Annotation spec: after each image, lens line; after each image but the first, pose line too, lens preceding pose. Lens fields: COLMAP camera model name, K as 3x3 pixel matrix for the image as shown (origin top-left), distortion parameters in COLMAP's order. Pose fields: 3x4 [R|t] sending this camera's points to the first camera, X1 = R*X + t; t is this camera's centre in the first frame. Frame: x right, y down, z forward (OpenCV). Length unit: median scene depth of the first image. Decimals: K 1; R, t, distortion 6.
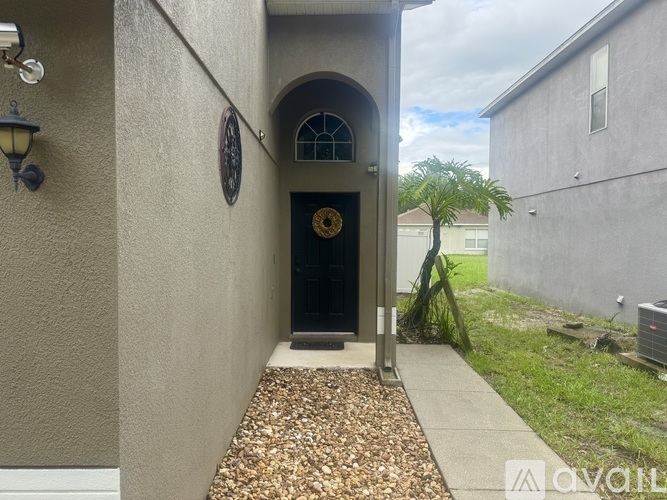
lens RADIAL K [[455.2, 0, 328.8], [0, 455.2, 246.2], [0, 0, 1]] dist [0.036619, -0.000589]
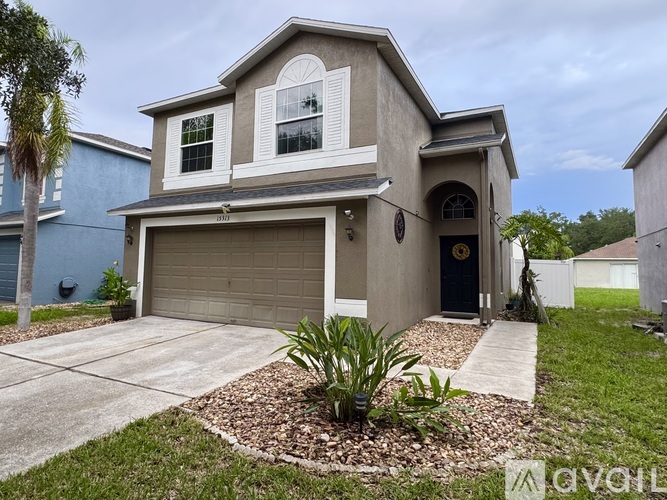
lens RADIAL K [[392.2, 0, 327.9], [0, 392.2, 244.0], [0, 0, 1]] dist [0.001224, 0.000535]
pose [[0.887145, -0.020310, -0.461044, 0.260239], [-0.021580, 0.996113, -0.085405, 0.067094], [0.460986, 0.085716, 0.883258, -0.686284]]
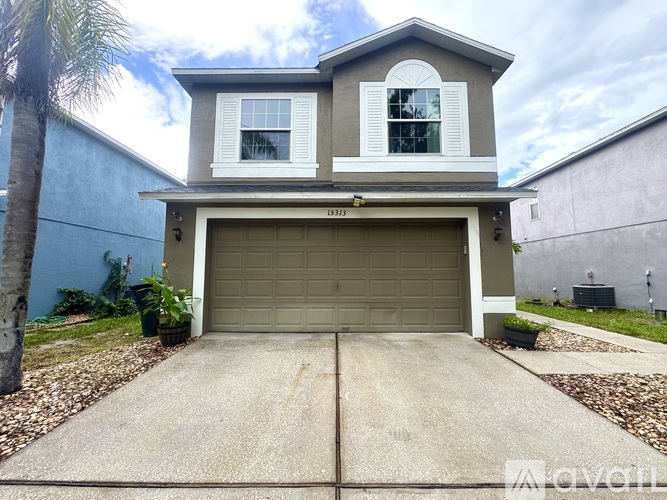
lens RADIAL K [[268.0, 0, 336.7], [0, 268.0, 251.9], [0, 0, 1]] dist [0.000438, 0.000504]
pose [[0.999967, -0.008119, 0.000720, -0.601121], [0.008150, 0.994380, -0.105554, 0.074250], [0.000141, 0.105556, 0.994413, -0.484110]]
